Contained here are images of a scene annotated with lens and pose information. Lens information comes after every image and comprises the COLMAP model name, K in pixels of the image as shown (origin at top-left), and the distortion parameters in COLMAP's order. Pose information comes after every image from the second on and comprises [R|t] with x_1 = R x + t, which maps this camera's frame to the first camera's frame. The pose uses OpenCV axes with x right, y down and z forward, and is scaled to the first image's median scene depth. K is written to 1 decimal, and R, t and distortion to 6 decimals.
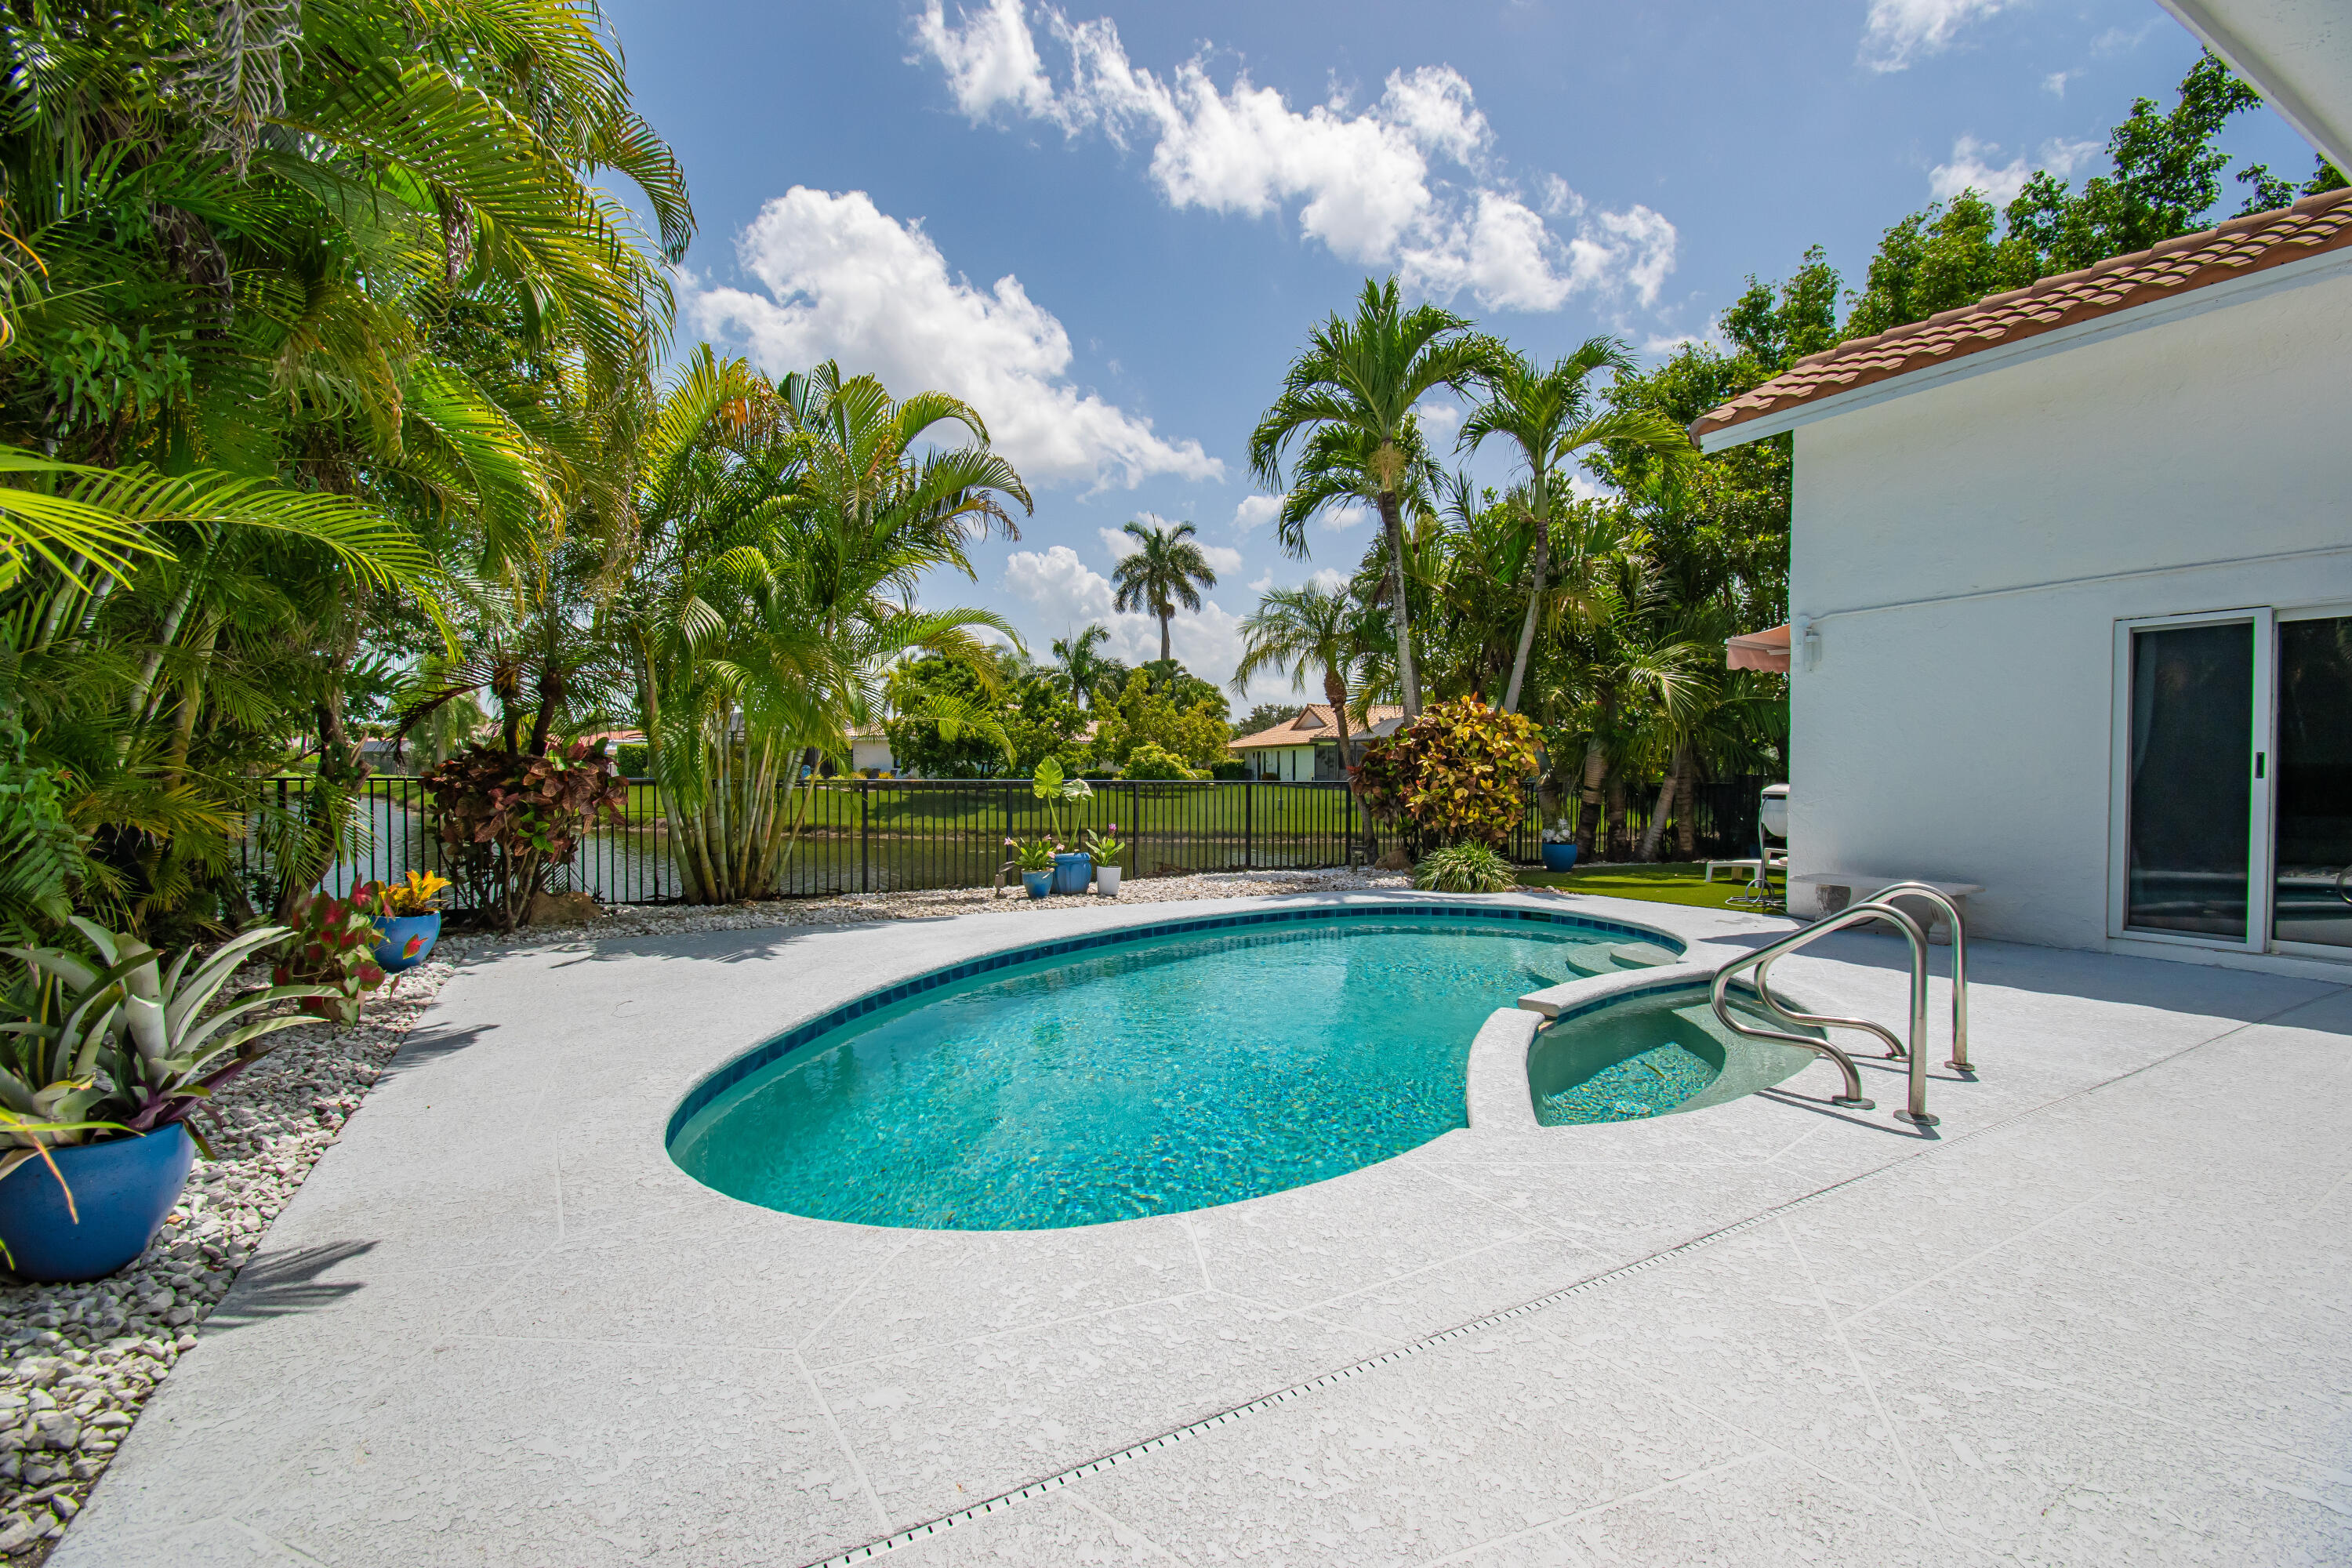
lens RADIAL K [[1033.8, 0, 1181.4], [0, 1033.8, 790.4], [0, 0, 1]] dist [0.021010, -0.026372]
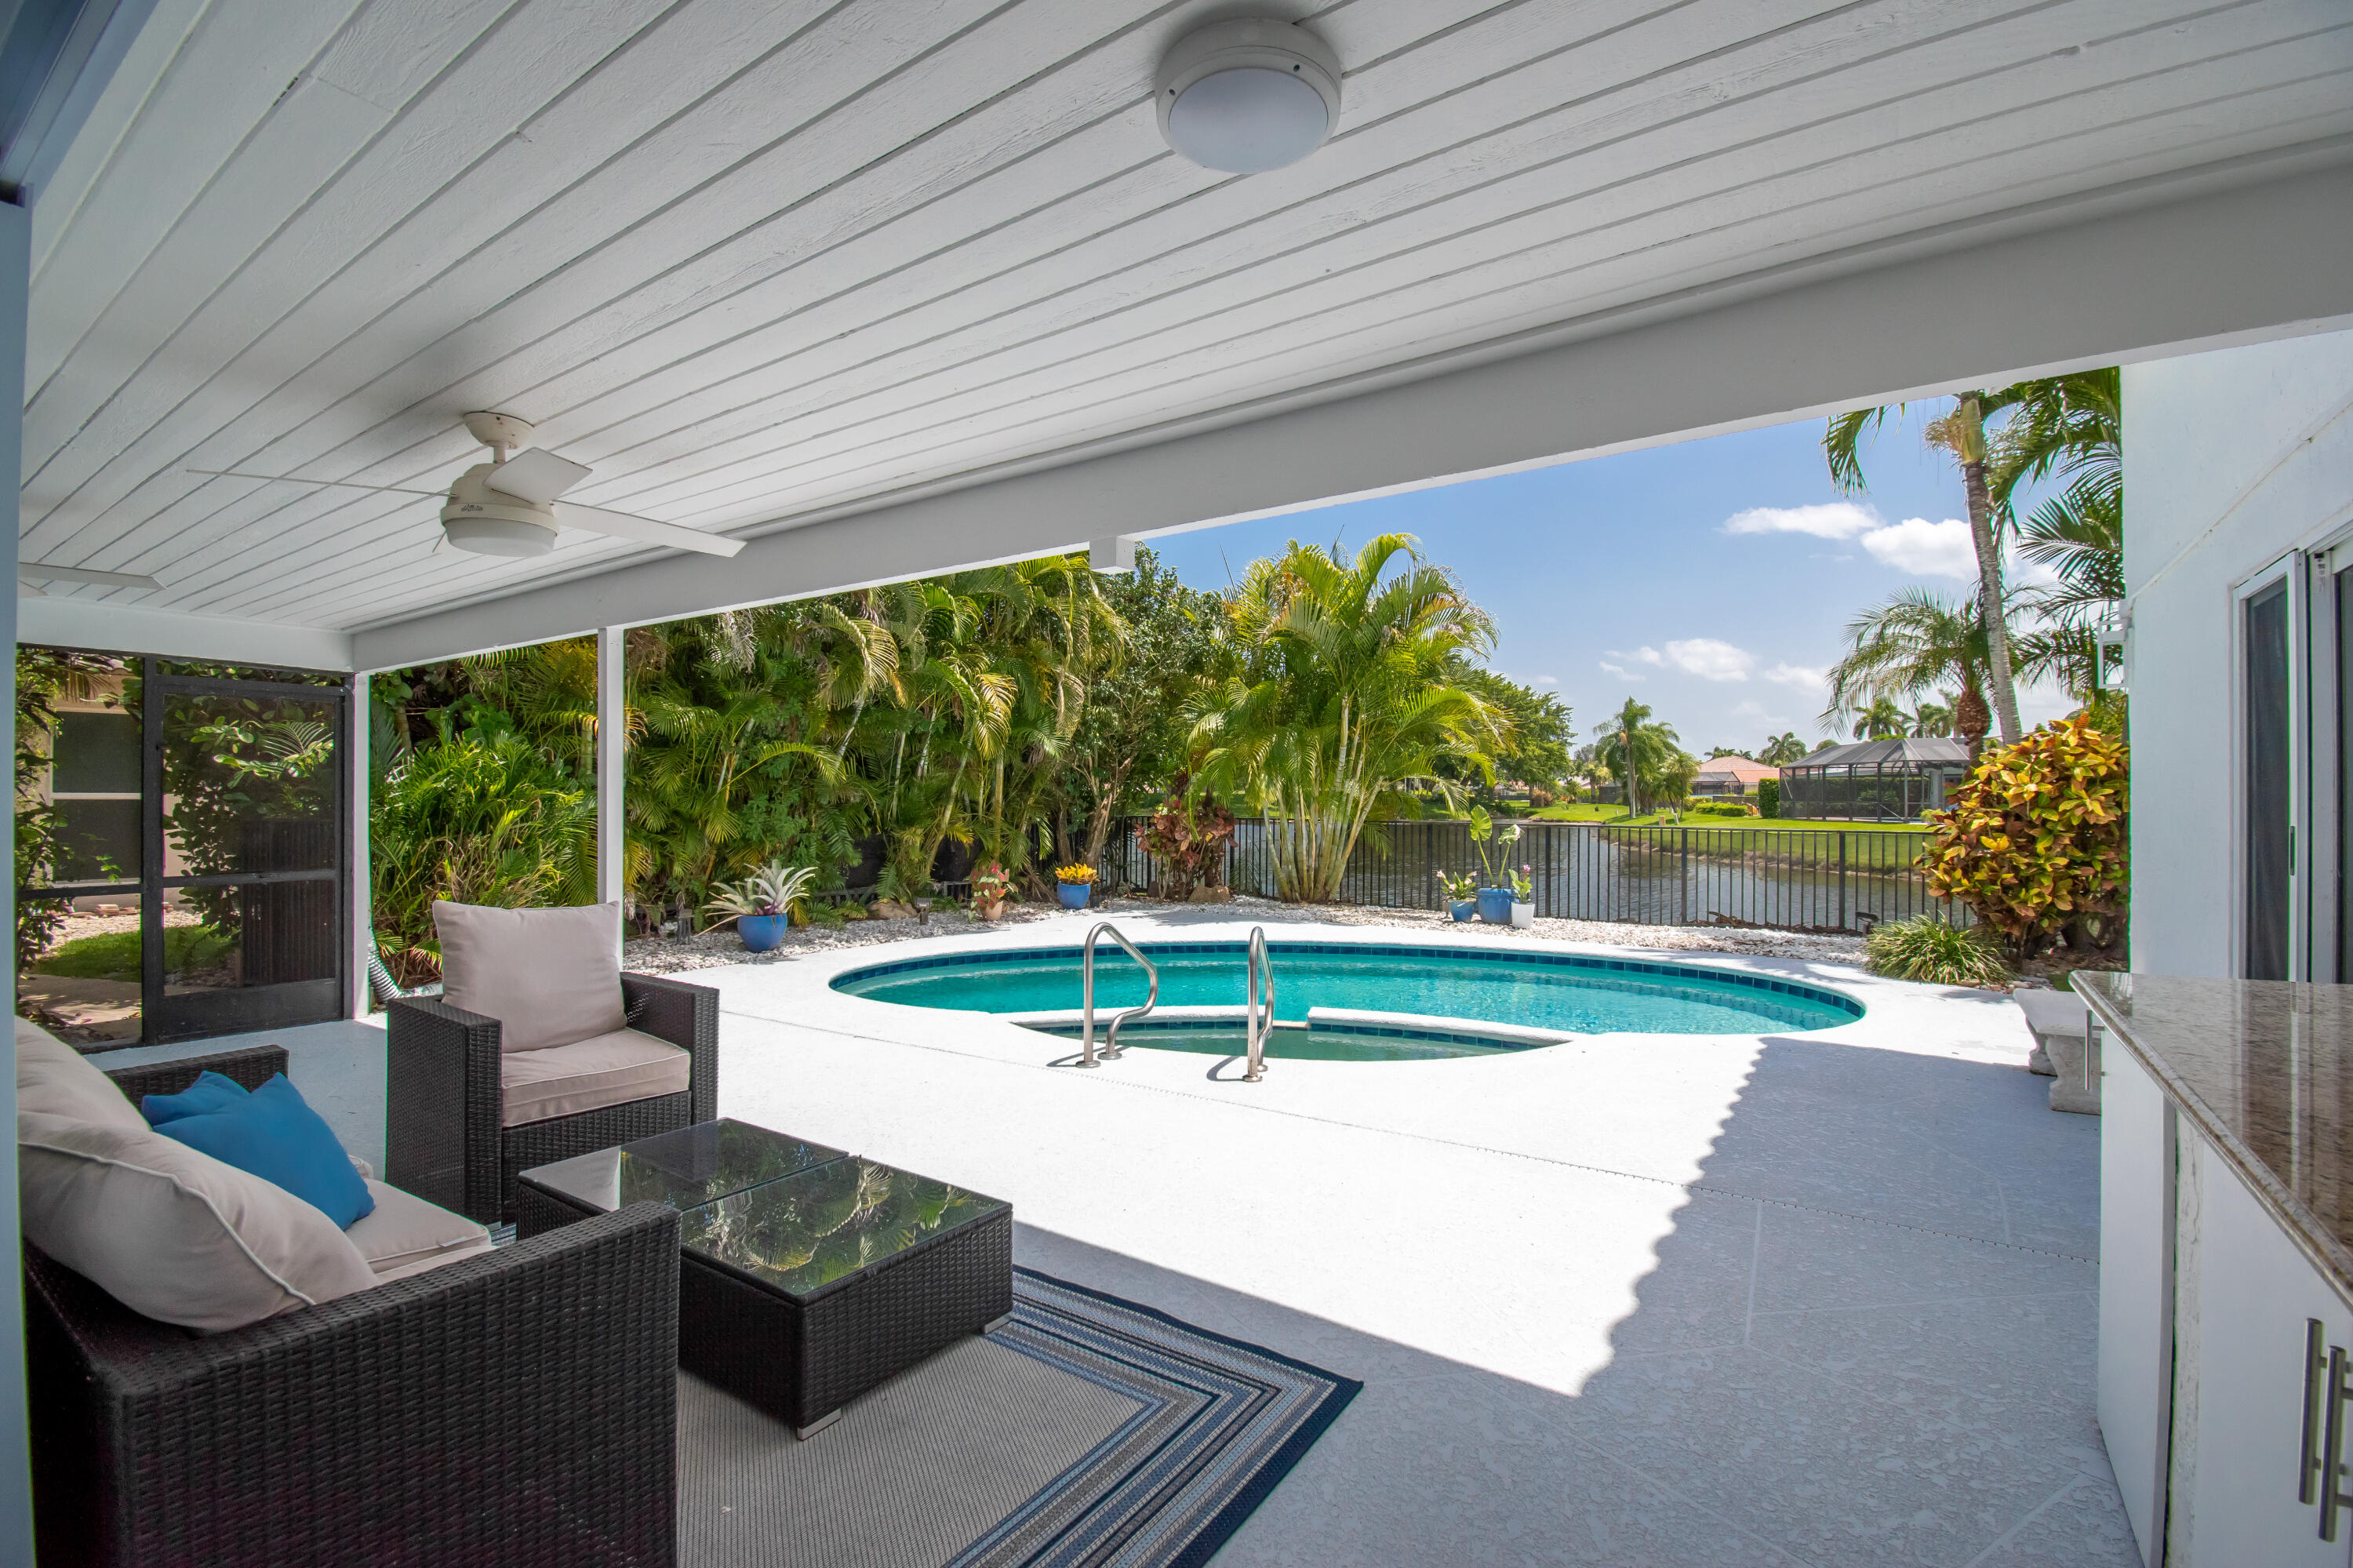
lens RADIAL K [[1044.5, 0, 1190.8], [0, 1044.5, 787.9], [0, 0, 1]] dist [0.021795, -0.027272]
pose [[0.453073, -0.010987, -0.891406, 0.638120], [-0.016853, 0.999640, -0.020887, -0.018001], [0.891314, 0.024486, 0.452724, 0.123267]]
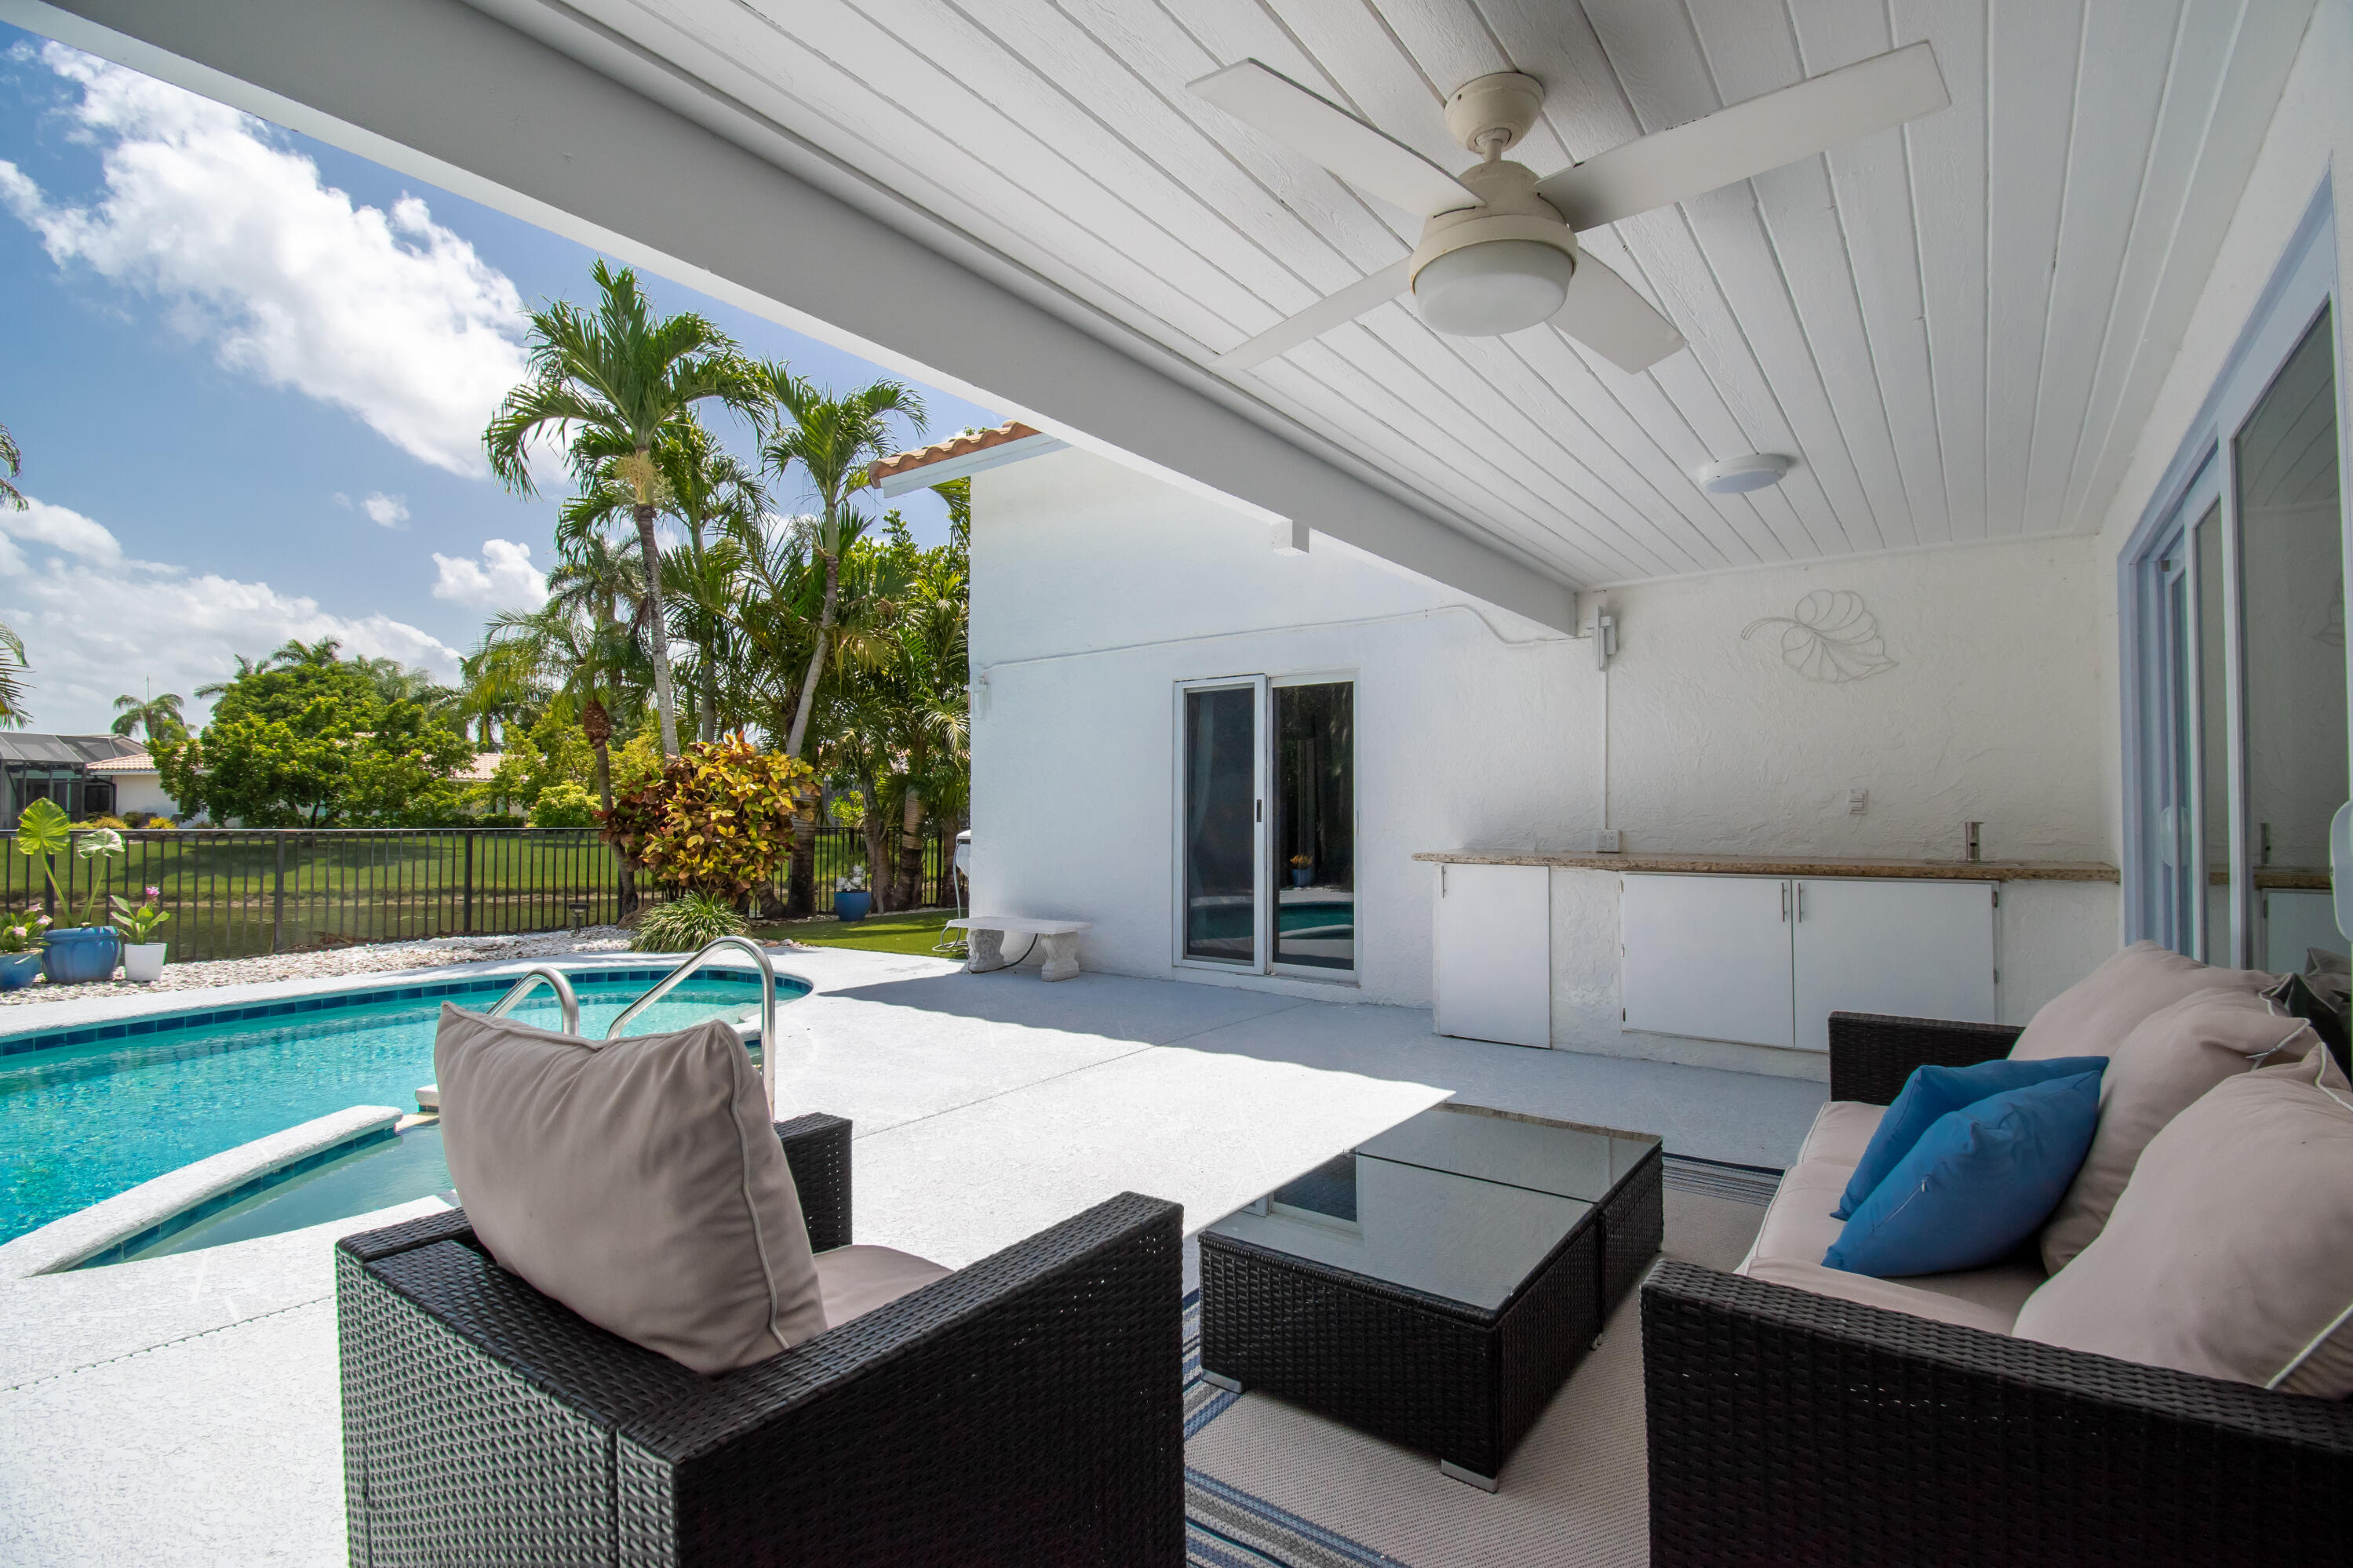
lens RADIAL K [[1068.3, 0, 1190.6], [0, 1068.3, 780.6], [0, 0, 1]] dist [0.024670, -0.029751]
pose [[0.905669, 0.010435, 0.423858, 0.237677], [0.010504, 0.998838, -0.047036, -0.001253], [-0.423856, 0.047051, 0.904507, -0.031623]]
